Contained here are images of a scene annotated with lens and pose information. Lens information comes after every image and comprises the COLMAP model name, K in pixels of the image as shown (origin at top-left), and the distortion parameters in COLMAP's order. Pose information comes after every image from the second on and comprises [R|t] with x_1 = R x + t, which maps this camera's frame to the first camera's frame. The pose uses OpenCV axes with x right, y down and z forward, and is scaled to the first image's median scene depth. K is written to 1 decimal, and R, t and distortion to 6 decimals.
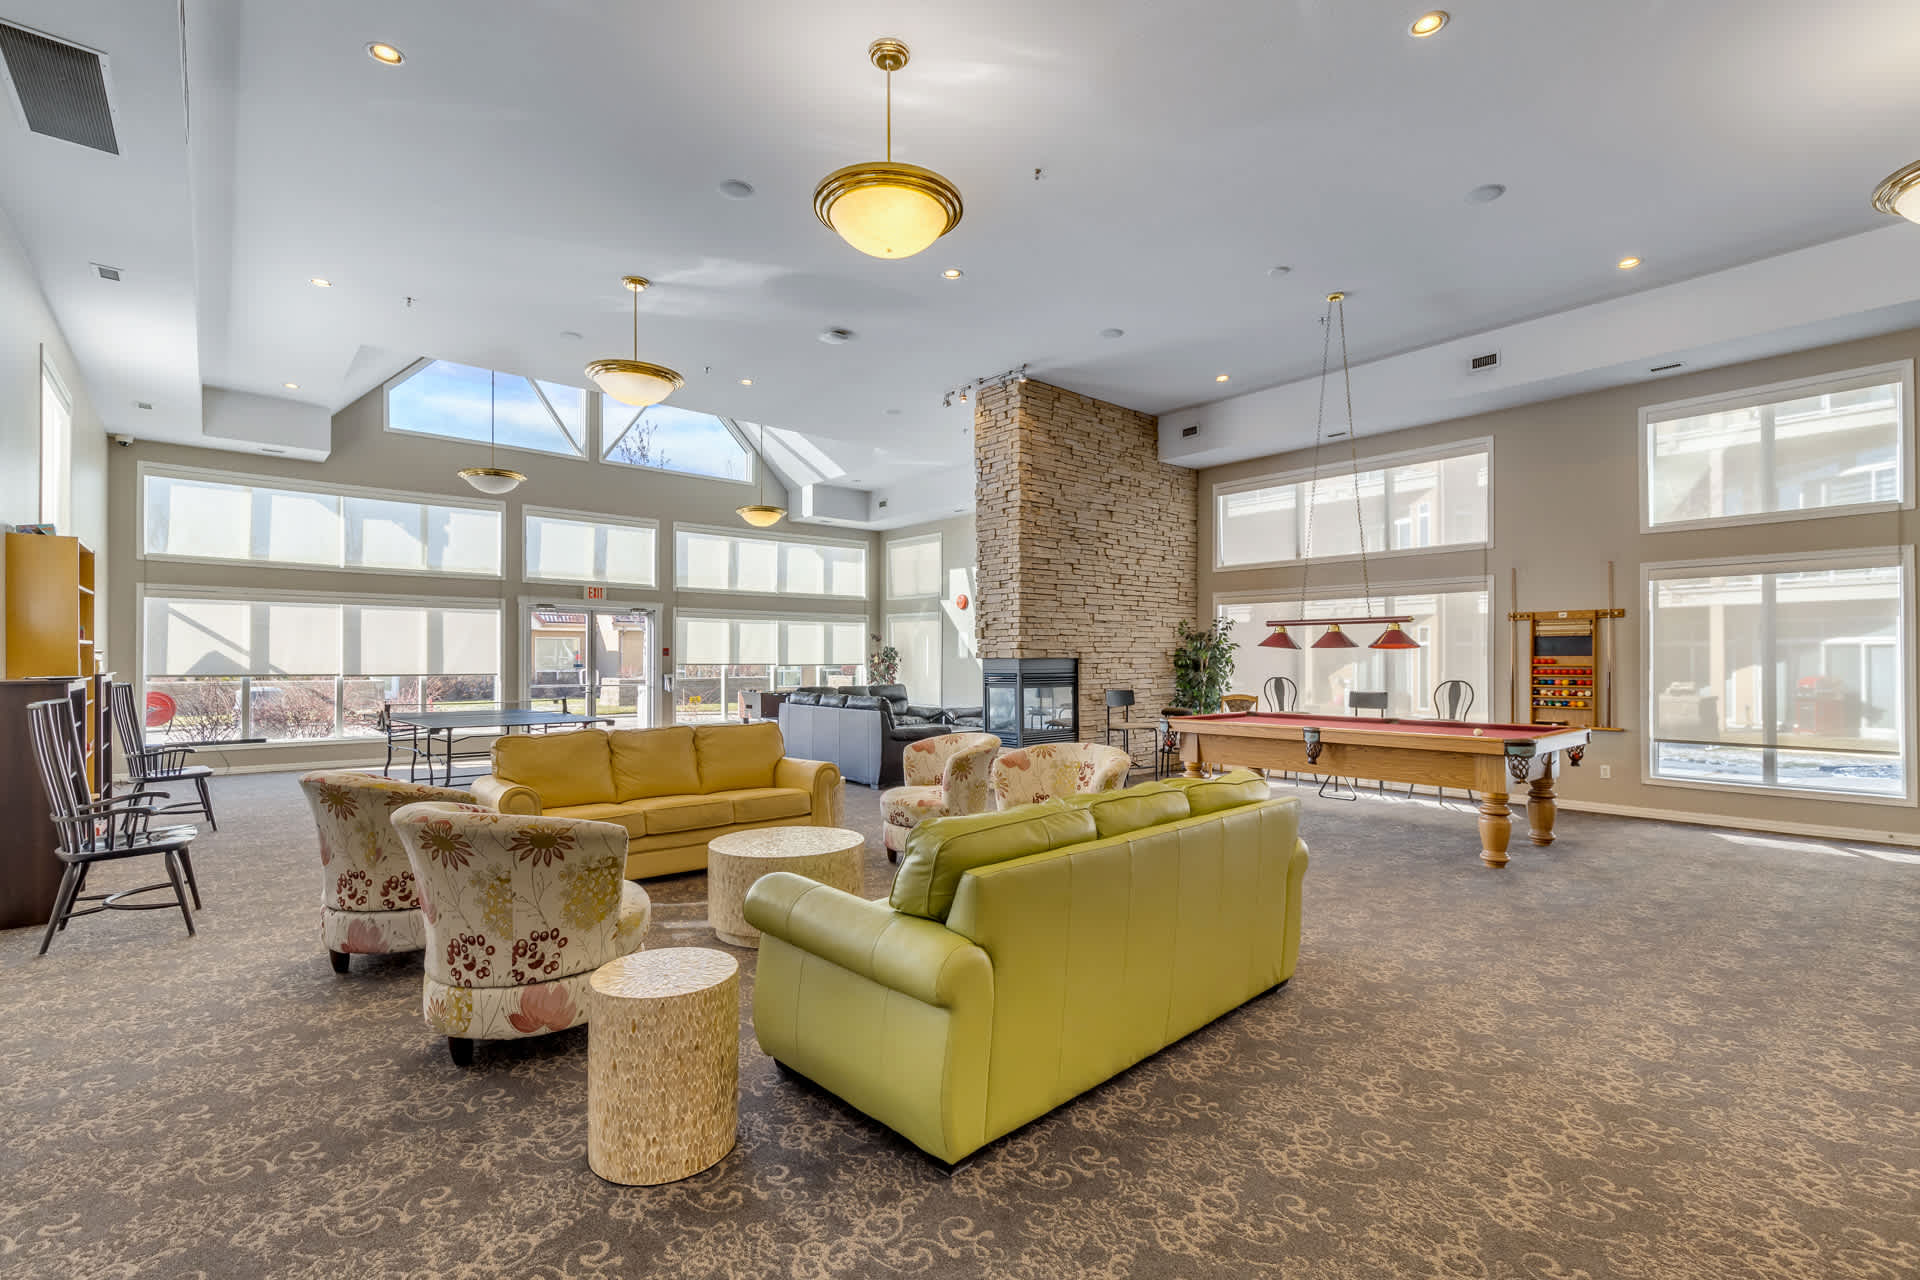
lens RADIAL K [[941.6, 0, 957.1], [0, 941.6, 666.6], [0, 0, 1]] dist [-0.000049, -0.000192]
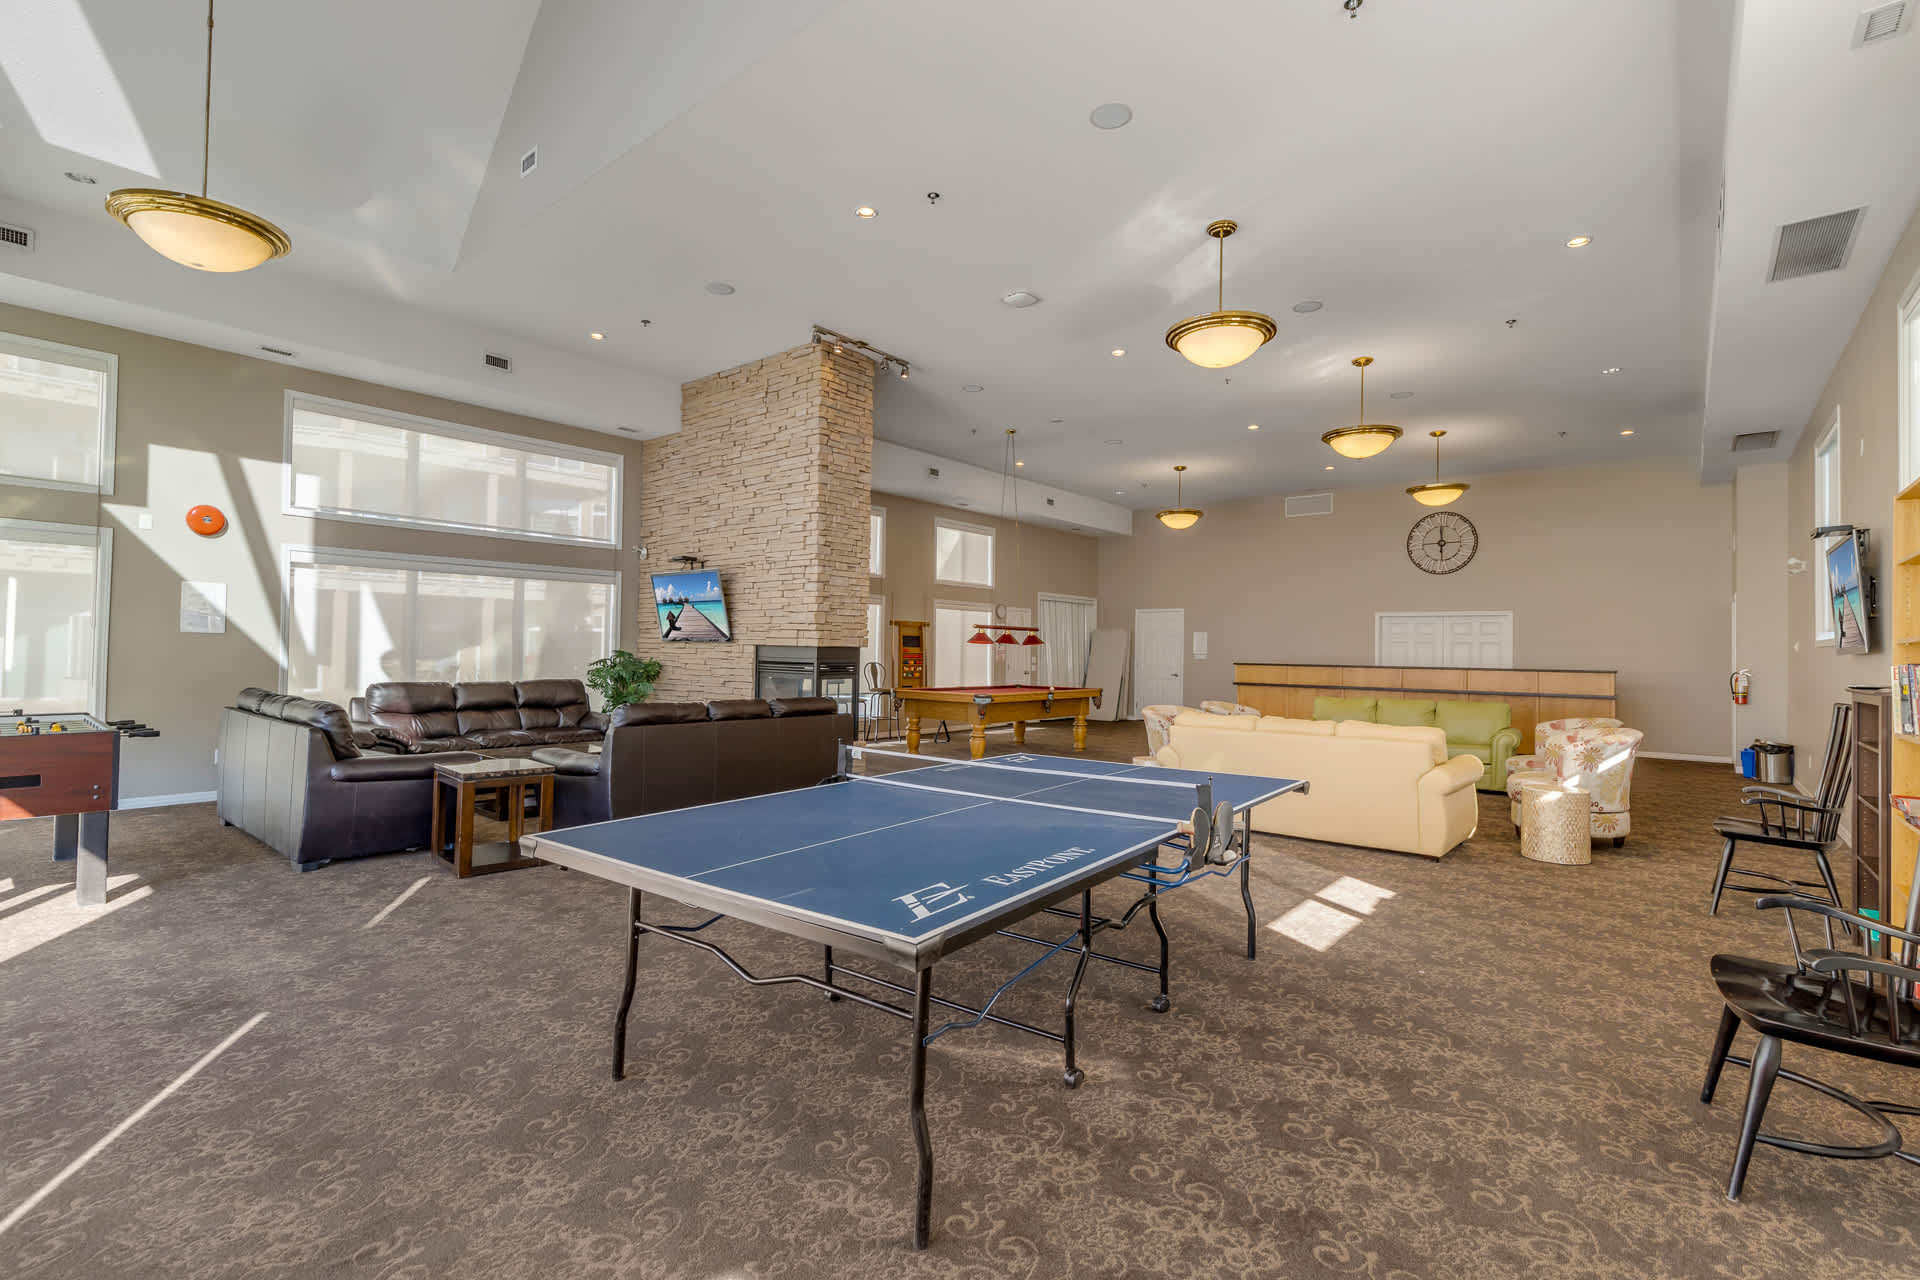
lens RADIAL K [[899.4, 0, 958.3], [0, 899.4, 631.0], [0, 0, 1]] dist [0.001058, 0.000021]
pose [[-0.222724, 0.017200, 0.974730, -0.992177], [-0.011703, 0.999725, -0.020316, -0.008365], [-0.974811, -0.015932, -0.222462, 1.281509]]
